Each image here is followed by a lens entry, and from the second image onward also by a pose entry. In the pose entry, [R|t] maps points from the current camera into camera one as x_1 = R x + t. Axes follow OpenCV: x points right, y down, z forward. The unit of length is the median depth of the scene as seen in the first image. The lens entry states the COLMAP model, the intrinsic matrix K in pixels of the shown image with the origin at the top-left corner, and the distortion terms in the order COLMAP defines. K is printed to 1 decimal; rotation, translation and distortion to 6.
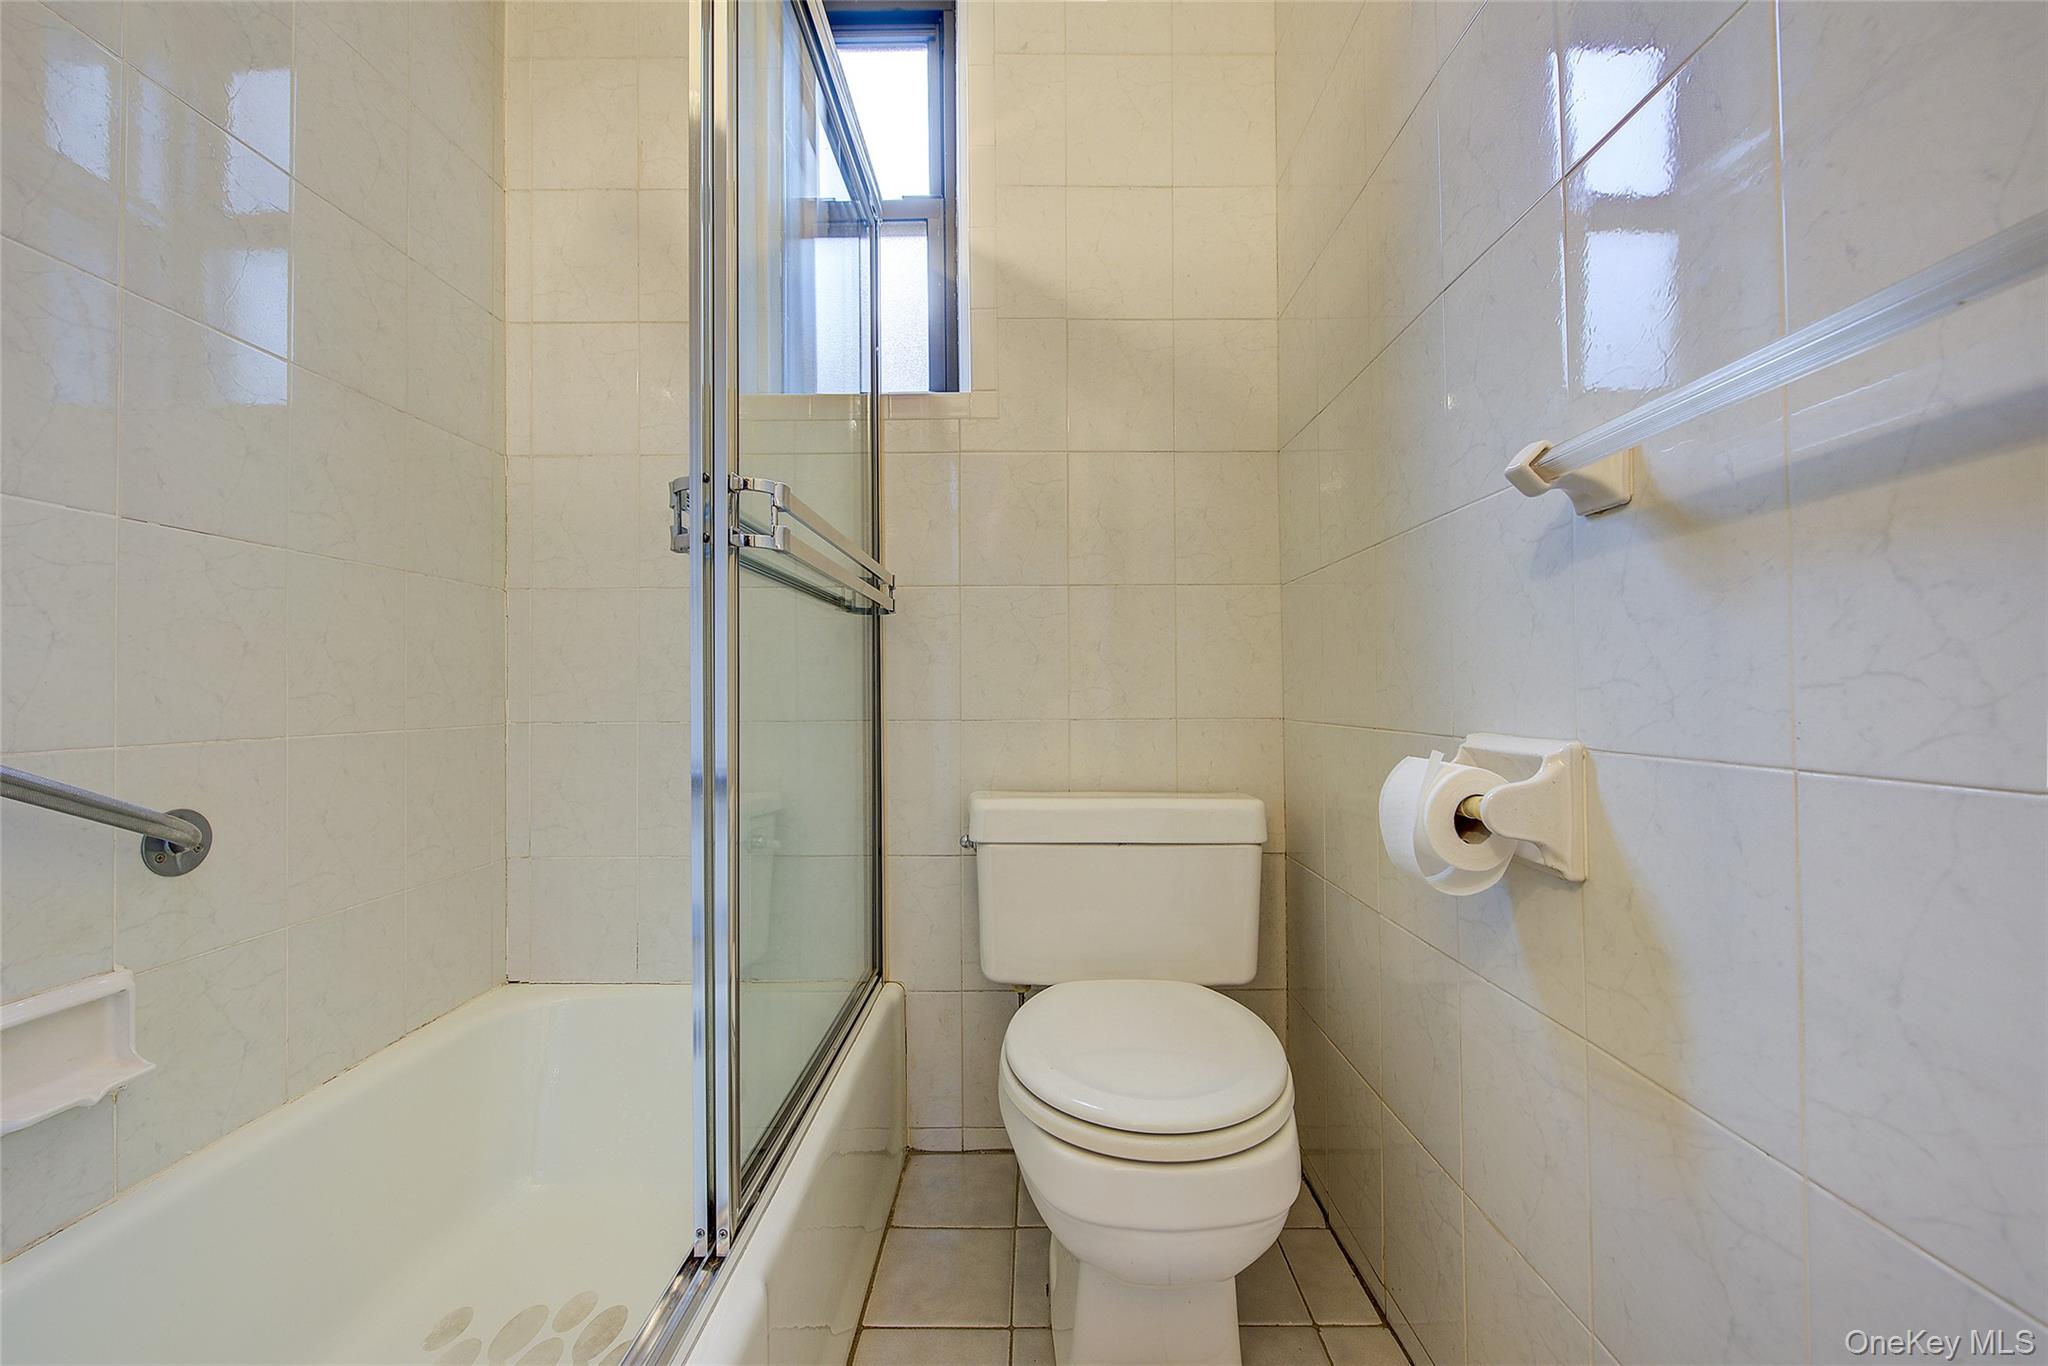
lens RADIAL K [[812.5, 0, 1024.0], [0, 812.5, 683.0], [0, 0, 1]] dist [-0.005327, -0.000564]
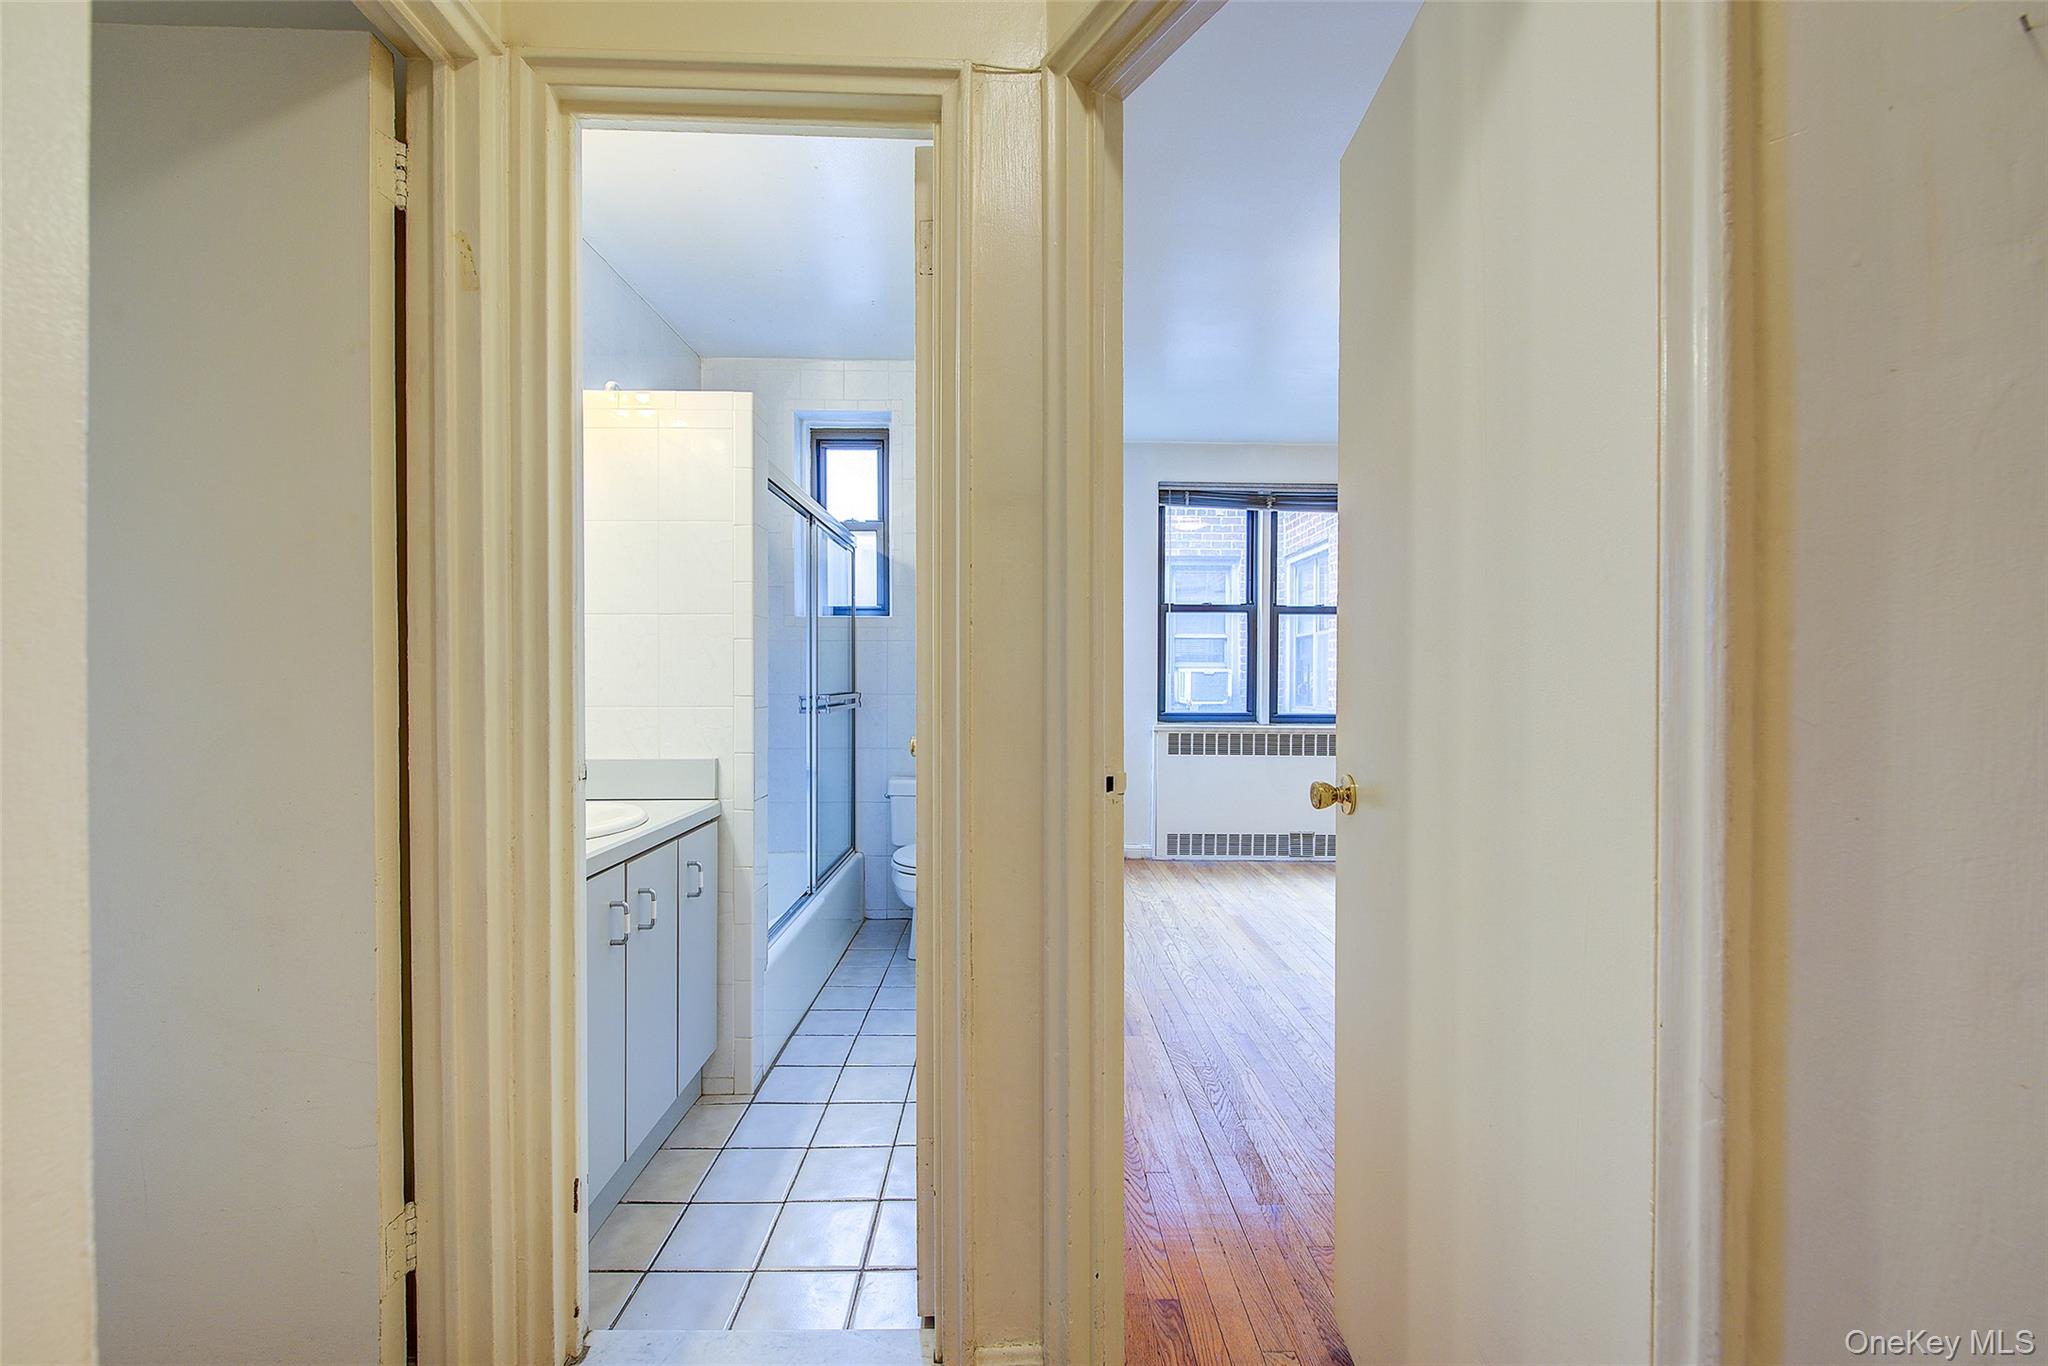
lens RADIAL K [[812.5, 0, 1024.0], [0, 812.5, 683.0], [0, 0, 1]] dist [-0.005327, -0.000564]
pose [[0.999467, 0.009005, 0.031382, 0.278831], [-0.009694, 0.999713, 0.021886, -0.228193], [-0.031176, -0.022179, 0.999268, -1.600337]]
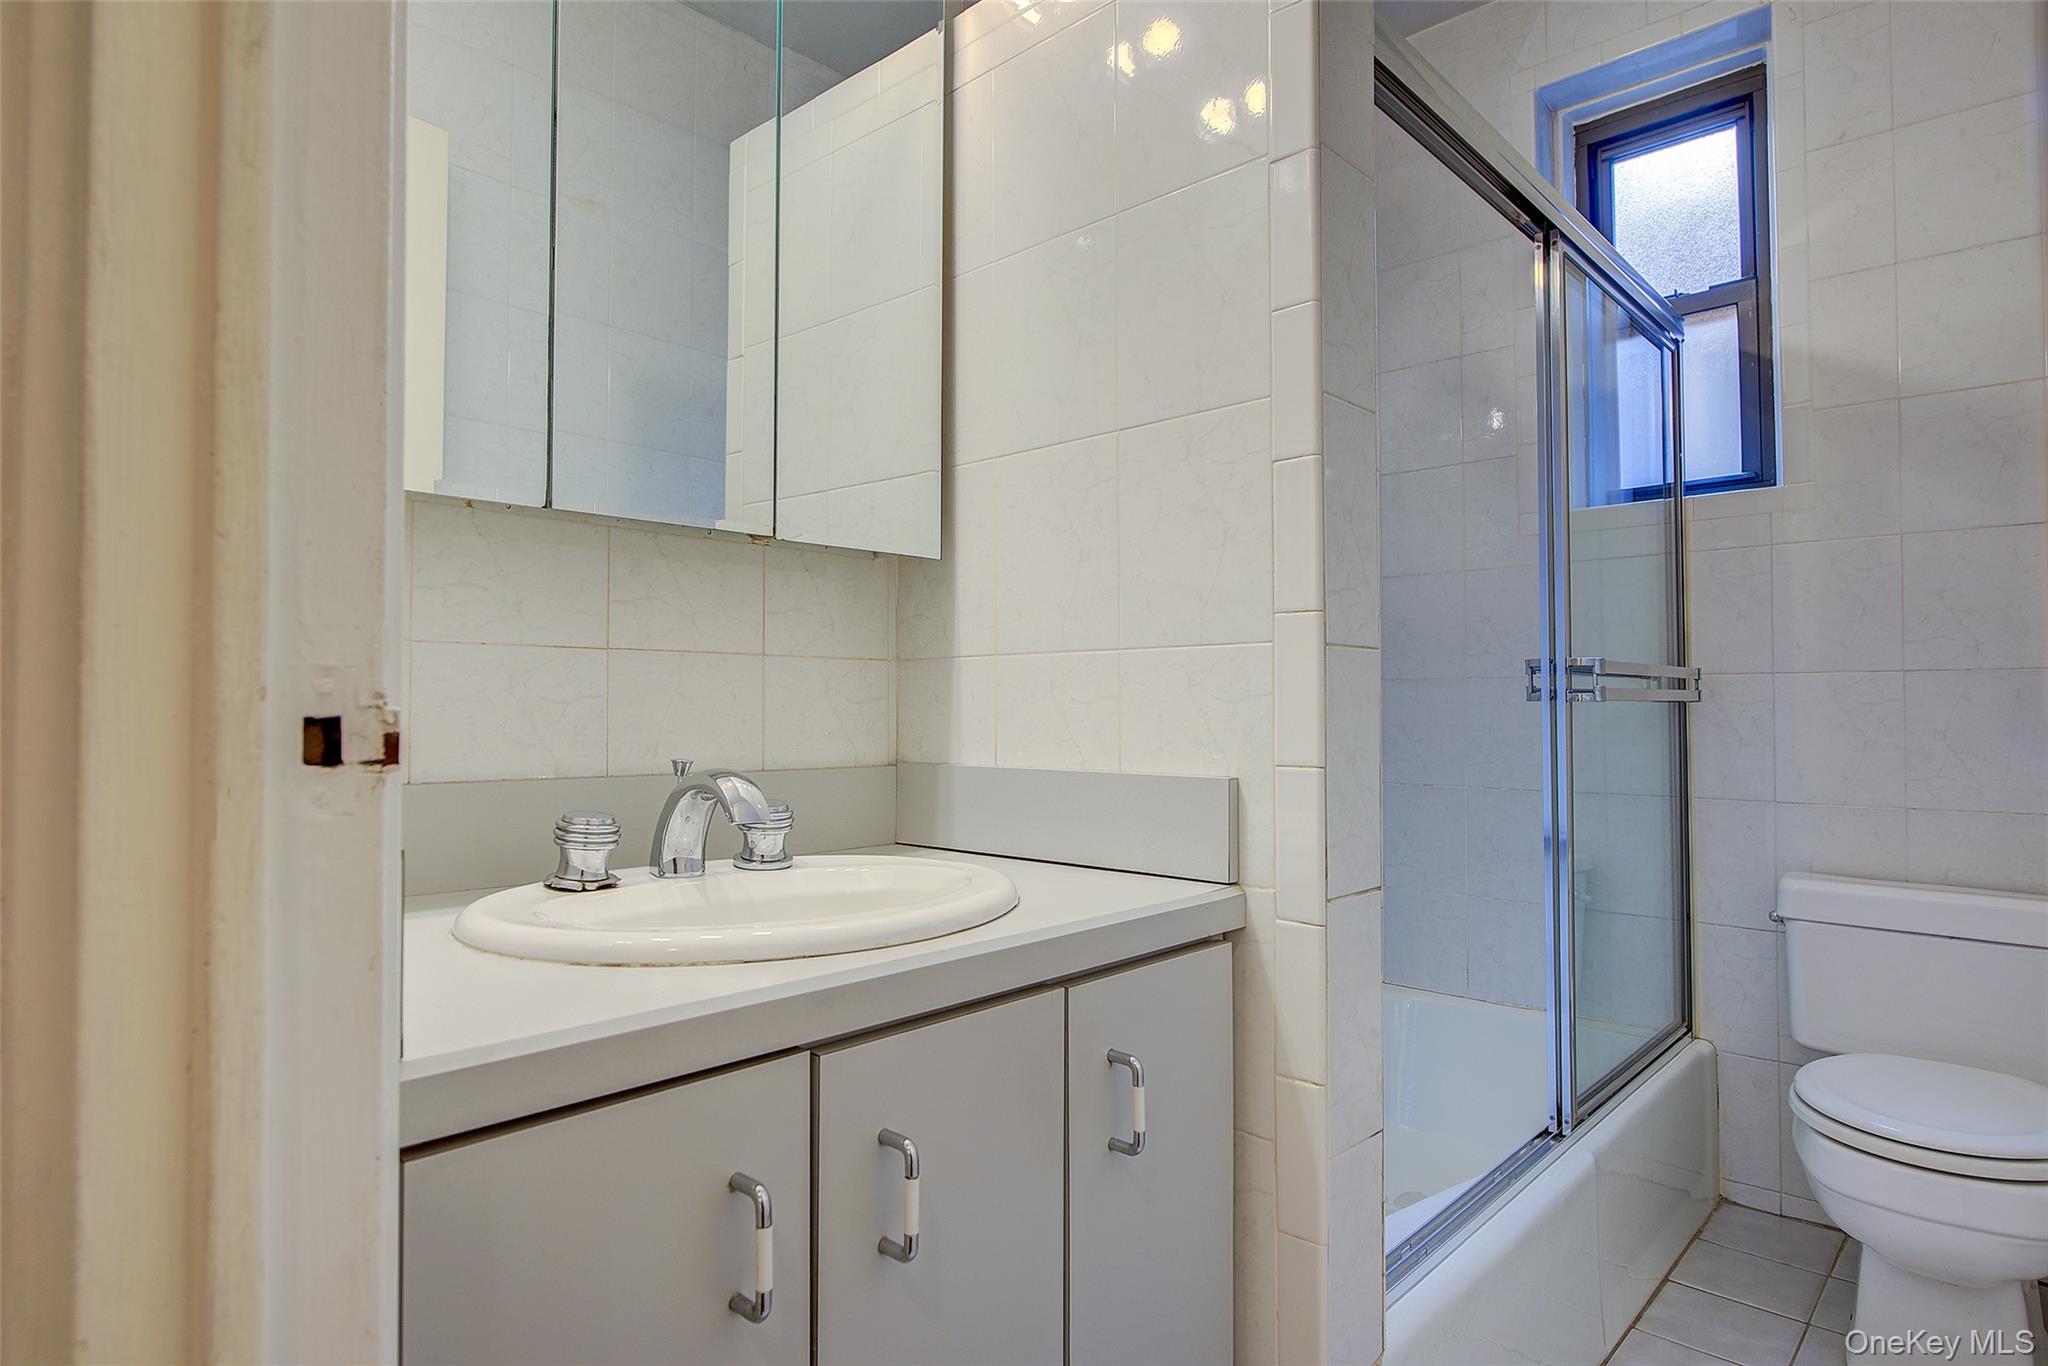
lens RADIAL K [[1119.0, 0, 1035.3], [0, 1119.0, 677.7], [0, 0, 1]] dist [-0.001867, -0.001005]
pose [[0.746430, -0.010020, -0.665389, 0.180371], [0.005196, 0.999944, -0.009228, -0.111494], [0.665444, 0.003431, 0.746440, -0.748912]]
